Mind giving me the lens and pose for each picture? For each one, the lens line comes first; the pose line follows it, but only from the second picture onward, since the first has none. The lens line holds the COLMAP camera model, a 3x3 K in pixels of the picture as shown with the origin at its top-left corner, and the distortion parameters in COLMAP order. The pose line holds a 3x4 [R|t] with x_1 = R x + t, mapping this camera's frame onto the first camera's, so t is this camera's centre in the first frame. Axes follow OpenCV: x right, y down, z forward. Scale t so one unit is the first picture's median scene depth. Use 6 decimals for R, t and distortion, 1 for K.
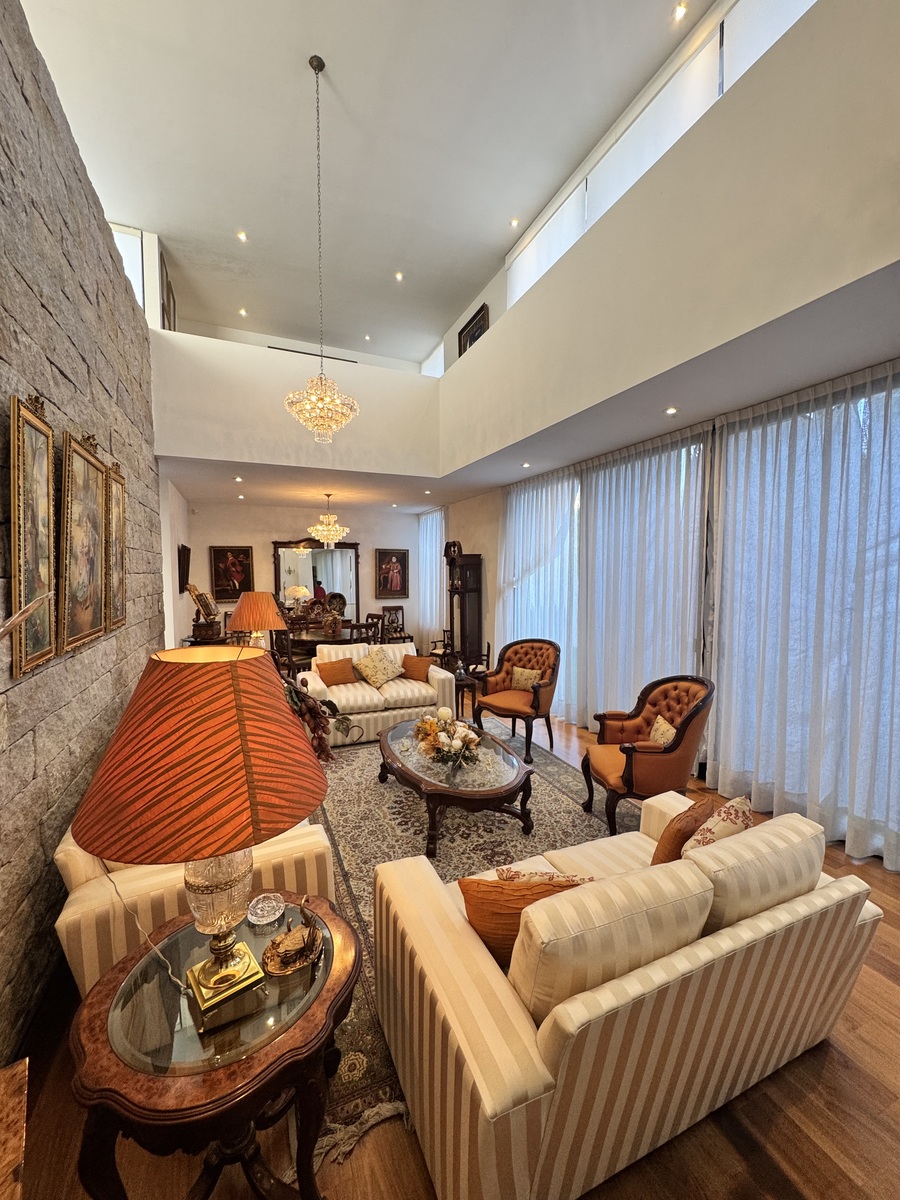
lens RADIAL K [[480.4, 0, 454.4], [0, 480.4, 598.2], [0, 0, 1]] dist [-0.001645, 0.000035]
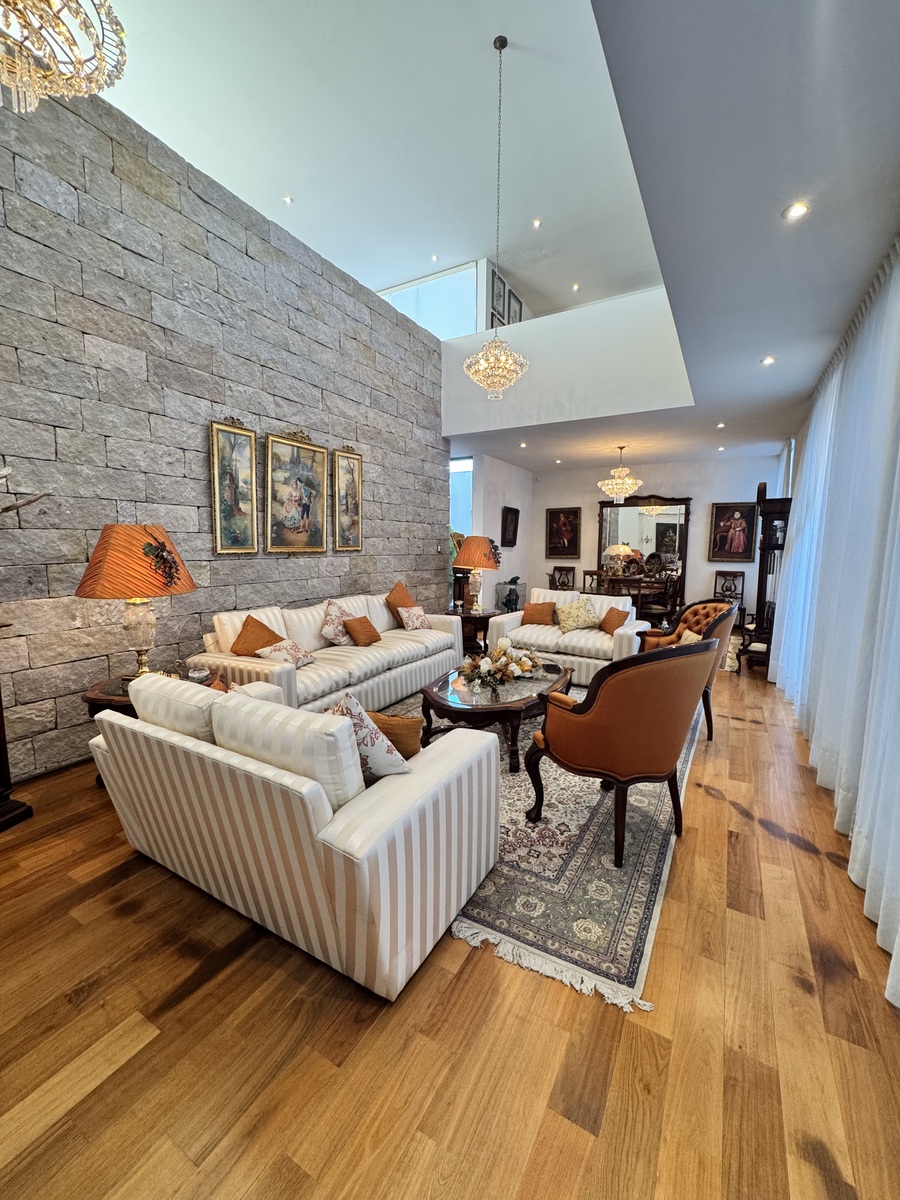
lens RADIAL K [[480.4, 0, 453.6], [0, 480.4, 600.0], [0, 0, 1]] dist [-0.001645, 0.000035]
pose [[0.596567, 0.097335, -0.796639, 0.339388], [-0.053192, 0.995231, 0.081766, 0.031366], [0.800798, -0.006404, 0.598900, 0.136800]]
